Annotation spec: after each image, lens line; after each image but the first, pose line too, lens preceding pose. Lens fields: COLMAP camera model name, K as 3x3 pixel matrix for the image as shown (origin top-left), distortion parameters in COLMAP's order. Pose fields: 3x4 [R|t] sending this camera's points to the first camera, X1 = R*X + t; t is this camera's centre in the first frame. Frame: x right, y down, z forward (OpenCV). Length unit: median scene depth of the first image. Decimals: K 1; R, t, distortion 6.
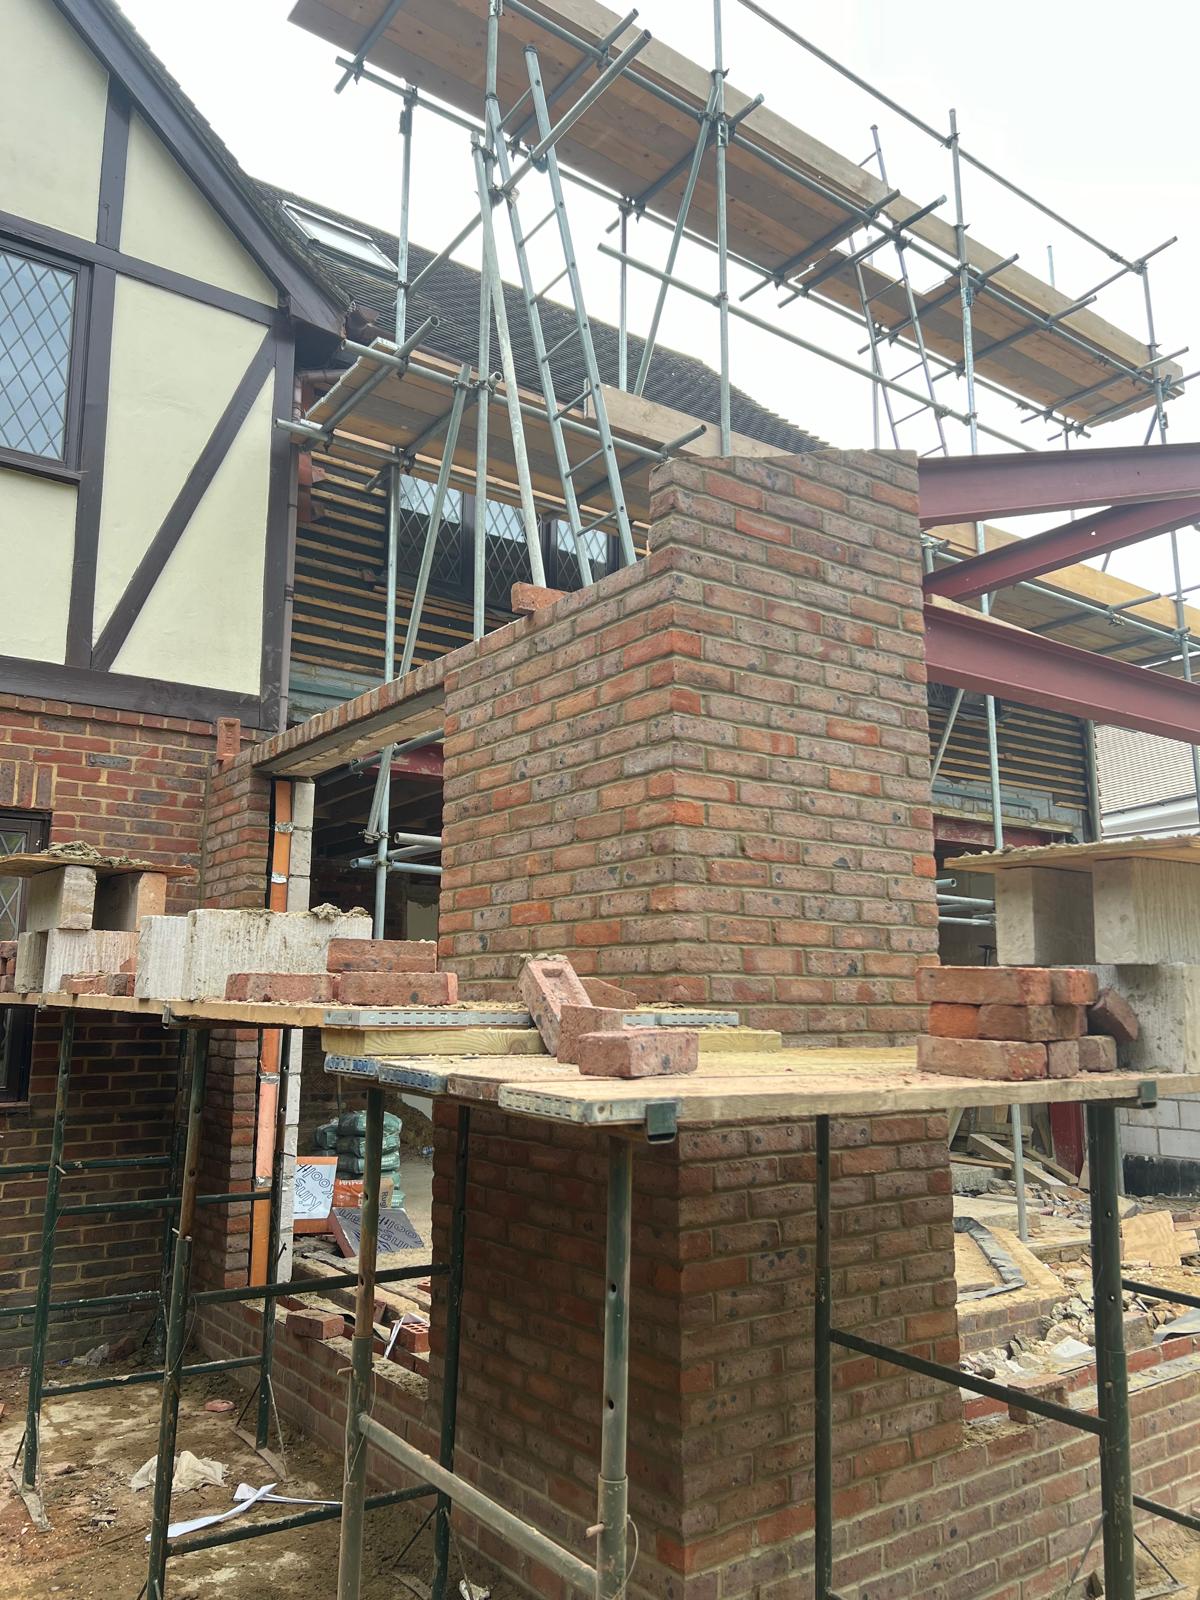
lens RADIAL K [[1215.5, 0, 600.0], [0, 1215.5, 800.0], [0, 0, 1]] dist [0.076801, -0.088654]
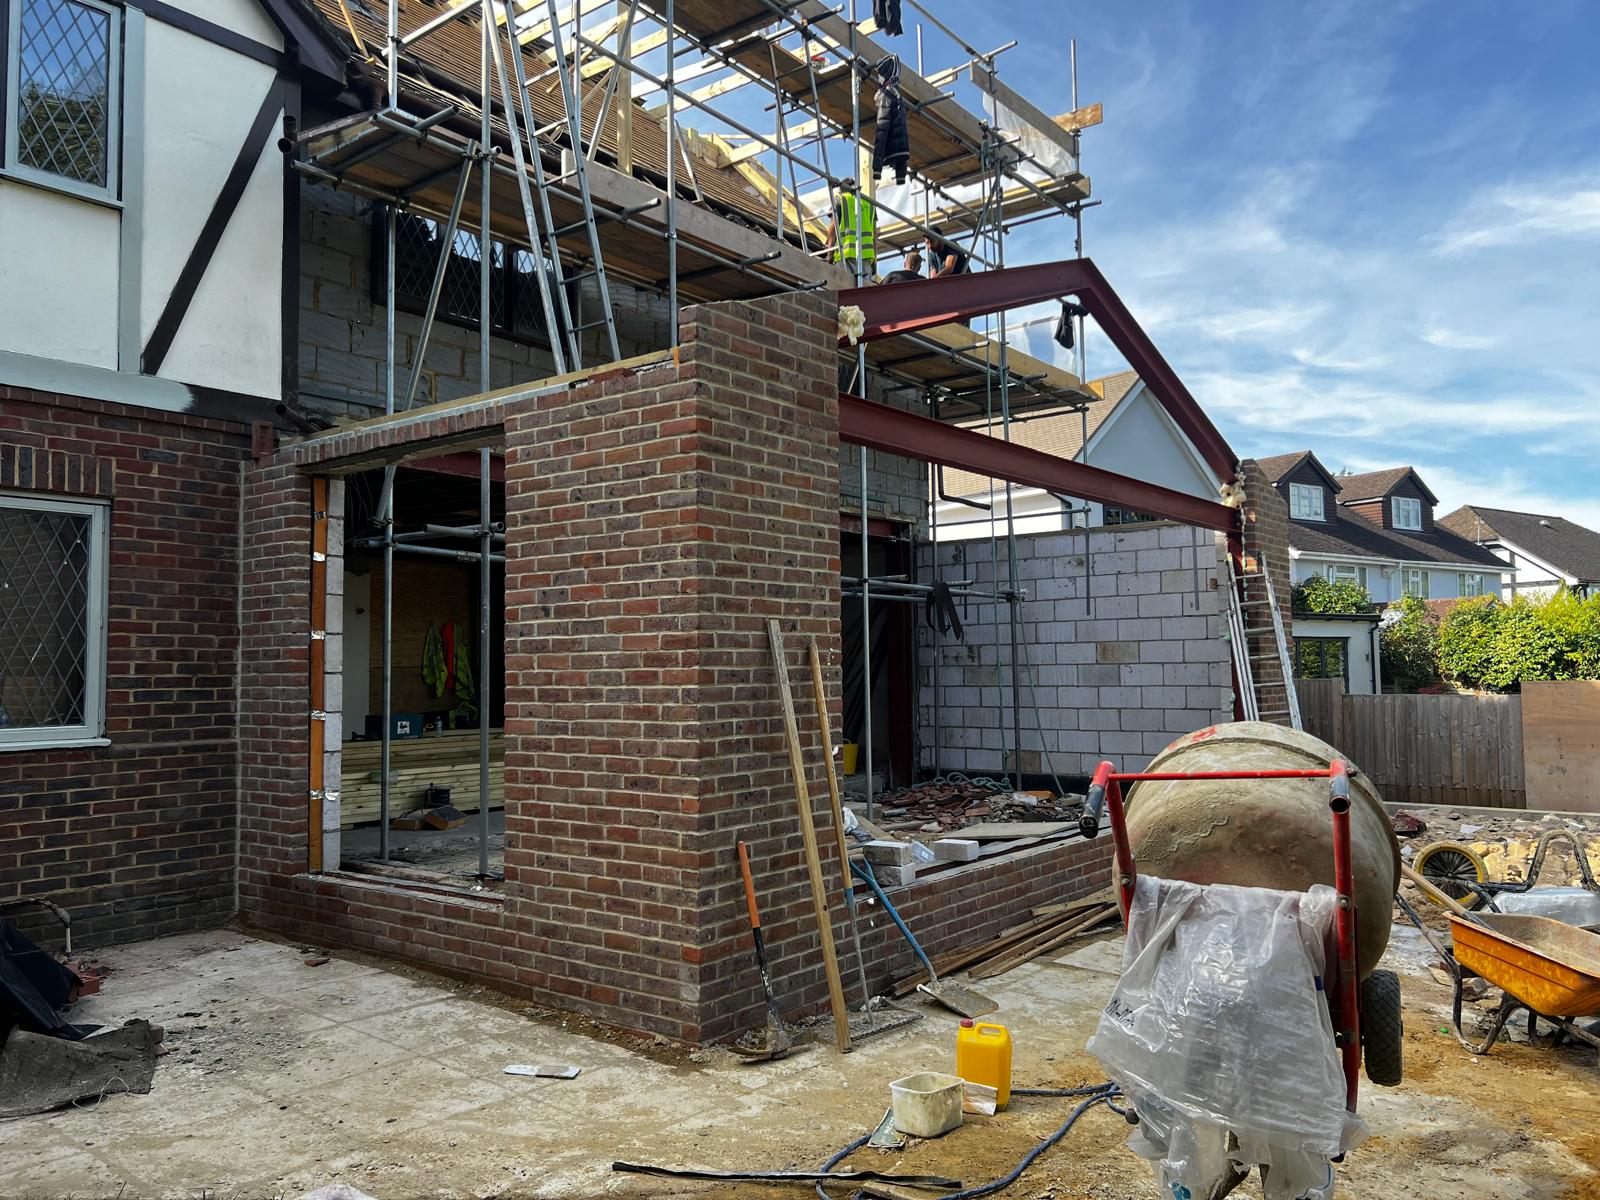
lens RADIAL K [[1188.6, 0, 800.0], [0, 1188.6, 600.0], [0, 0, 1]] dist [0.054909, -0.045370]
pose [[0.962857, 0.005358, 0.269957, -0.108589], [-0.034983, 0.993852, 0.105047, -0.033582], [-0.267735, -0.110590, 0.957125, -0.262228]]
